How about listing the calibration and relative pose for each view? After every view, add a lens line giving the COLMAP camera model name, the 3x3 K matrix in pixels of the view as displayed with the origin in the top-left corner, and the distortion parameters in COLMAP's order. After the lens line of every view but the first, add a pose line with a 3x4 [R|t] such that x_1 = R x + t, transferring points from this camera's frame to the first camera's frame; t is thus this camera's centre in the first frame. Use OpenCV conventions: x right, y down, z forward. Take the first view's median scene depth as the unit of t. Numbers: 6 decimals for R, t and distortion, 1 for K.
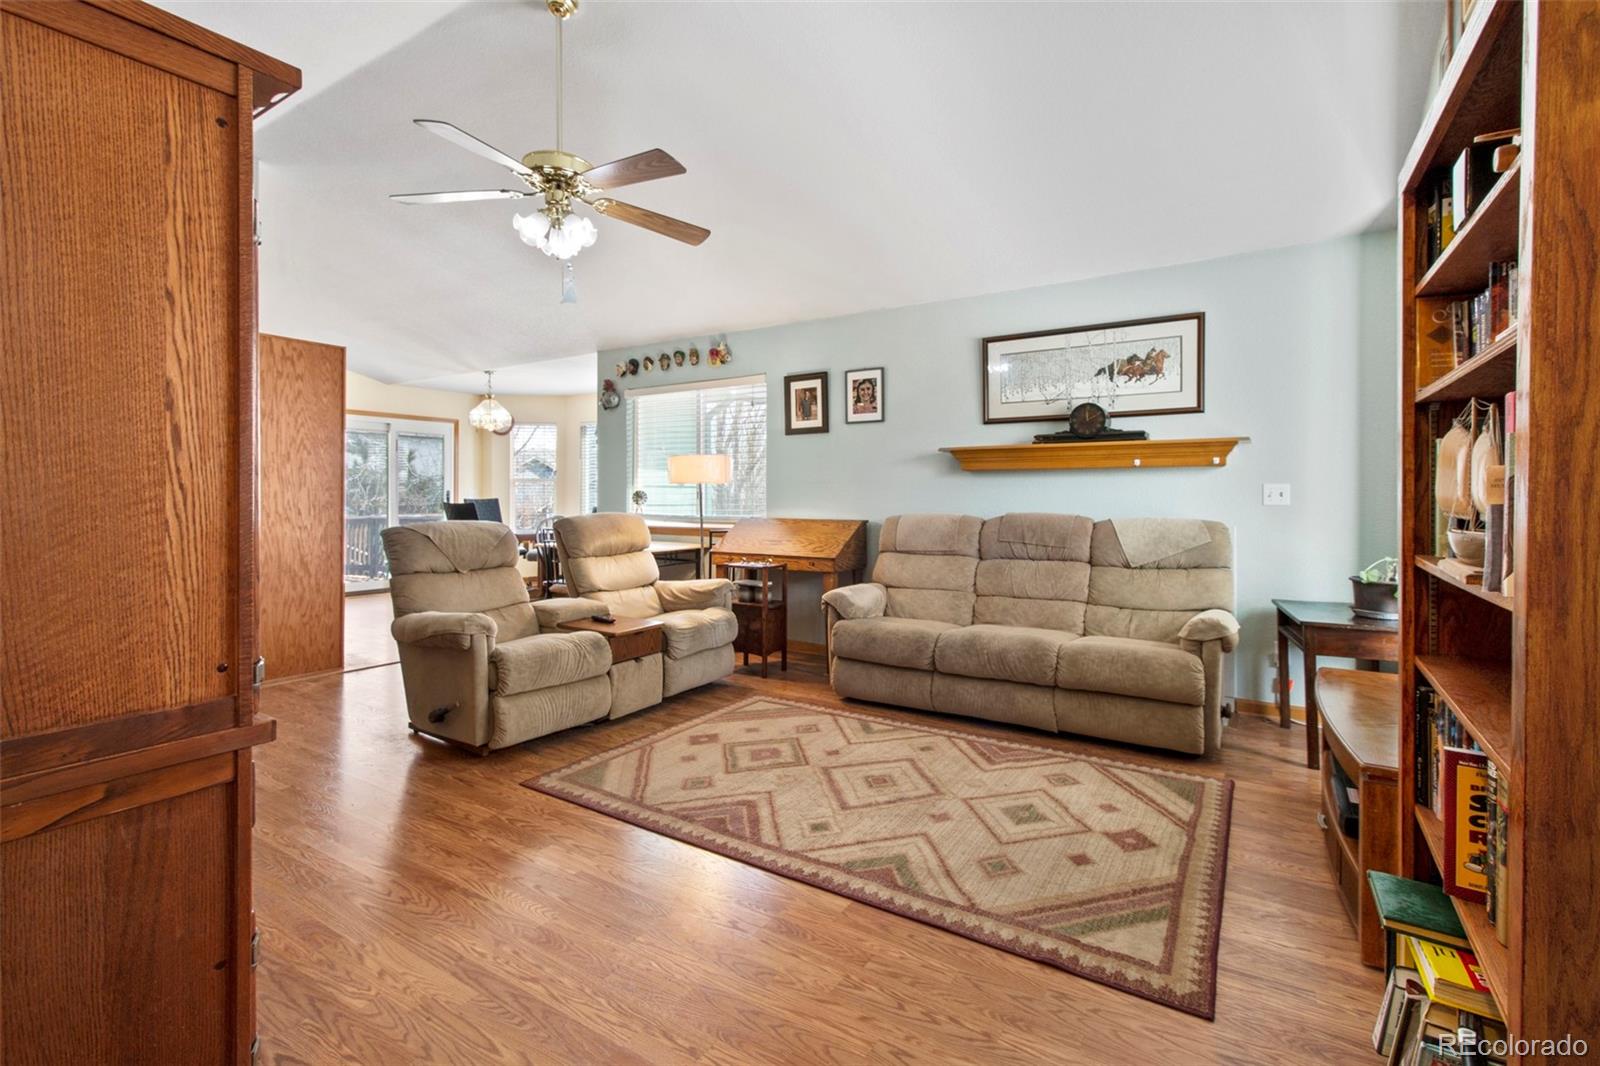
lens RADIAL K [[732.5, 0, 796.7], [0, 732.5, 500.1], [0, 0, 1]] dist [0.001008, -0.000120]
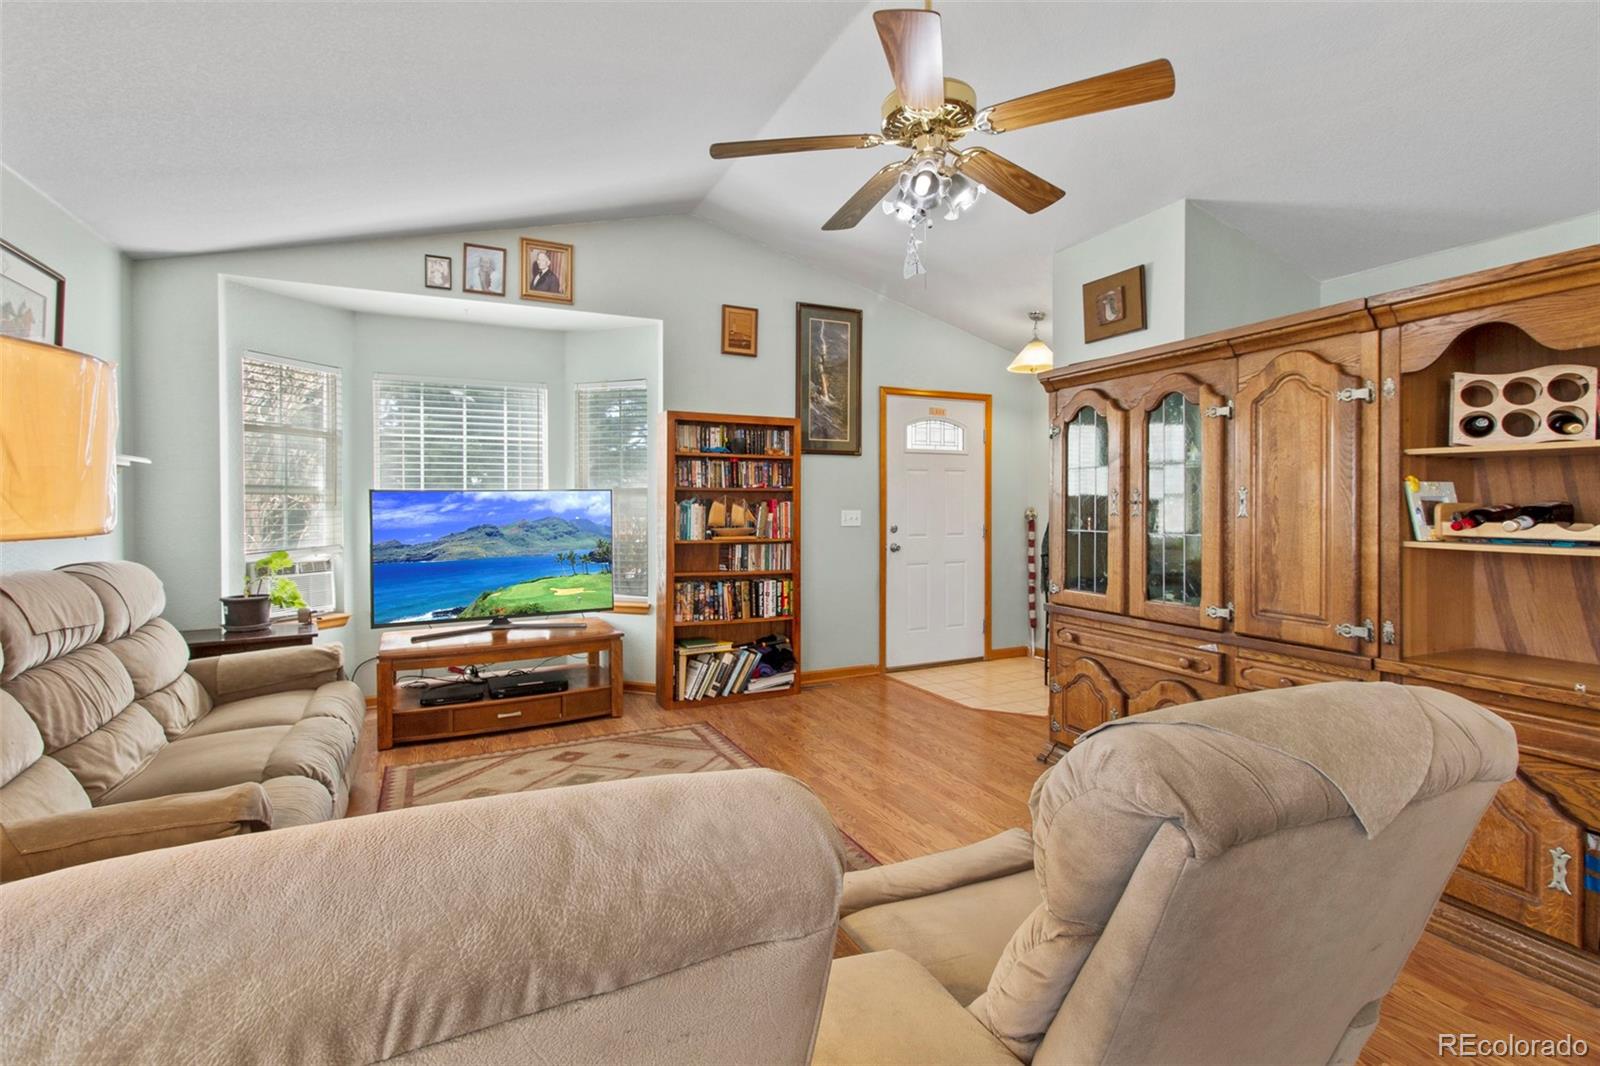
lens RADIAL K [[732.5, 0, 793.7], [0, 732.5, 508.2], [0, 0, 1]] dist [0.001008, -0.000120]
pose [[-0.849273, -0.004946, 0.527932, -0.477588], [0.001322, 0.999933, 0.011496, -0.037925], [-0.527953, 0.010461, -0.849209, 1.351258]]
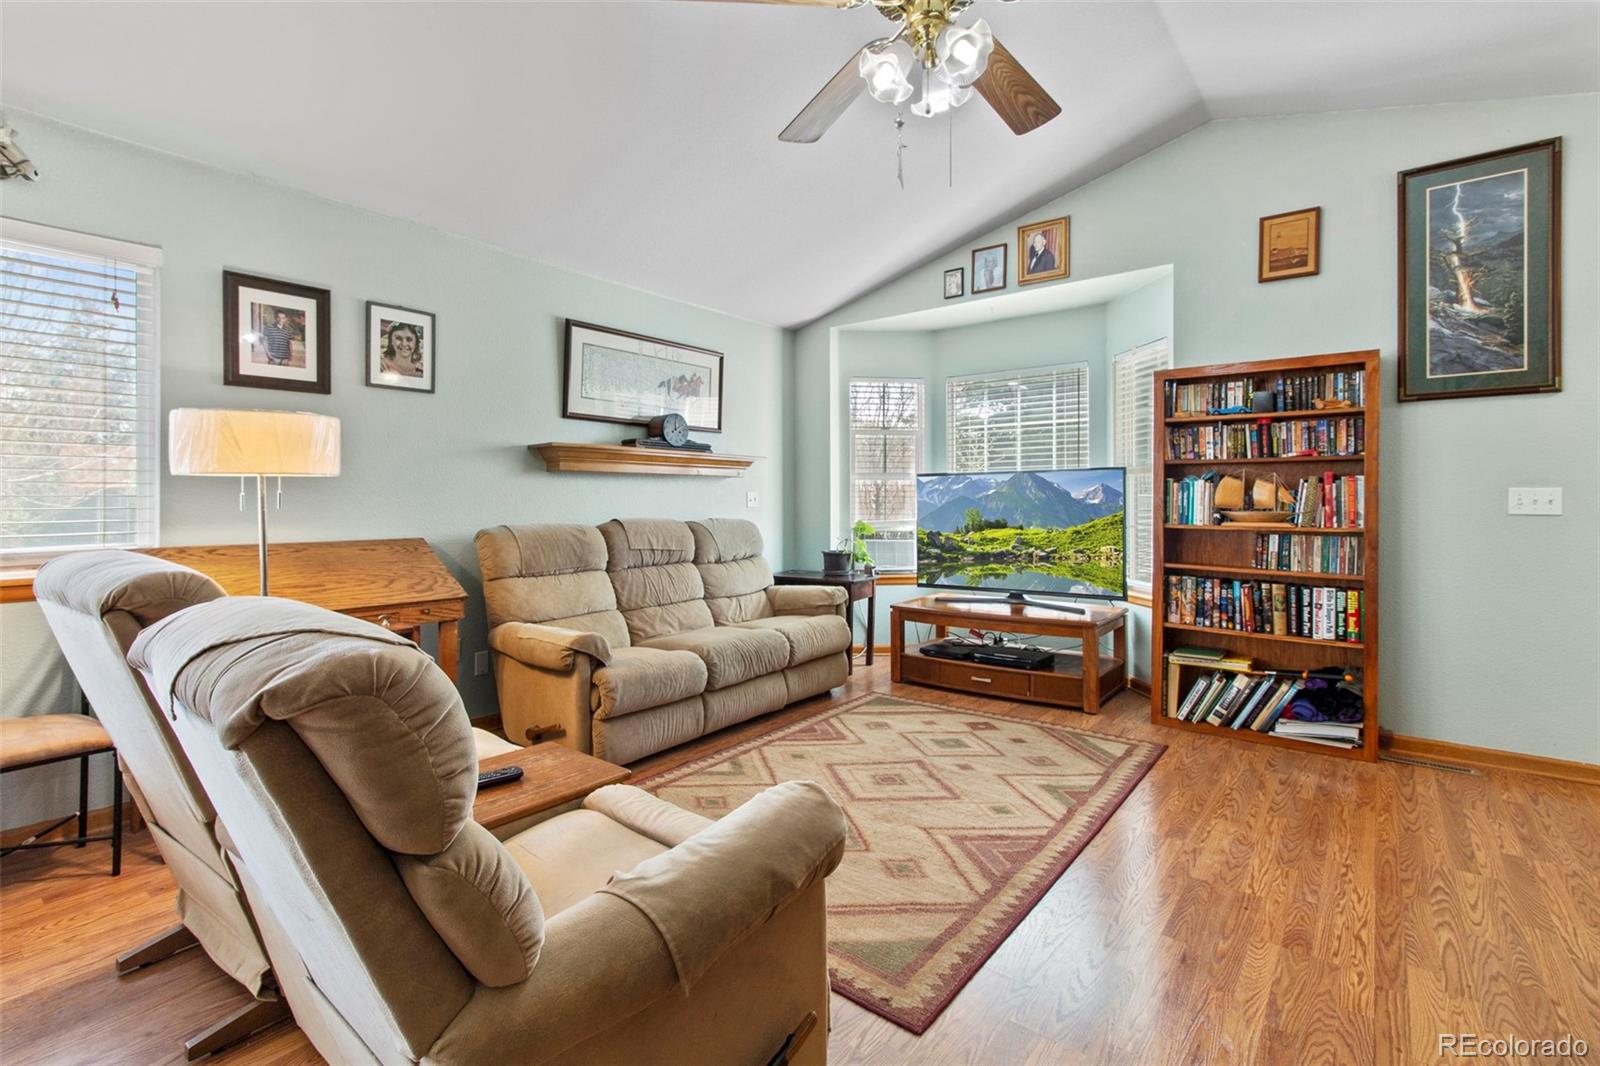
lens RADIAL K [[732.5, 0, 792.4], [0, 732.5, 500.0], [0, 0, 1]] dist [0.001008, -0.000120]
pose [[0.102650, -0.002130, 0.994715, -0.739779], [0.005283, 0.999985, 0.001596, -0.008332], [-0.994703, 0.005091, 0.102660, 0.826510]]
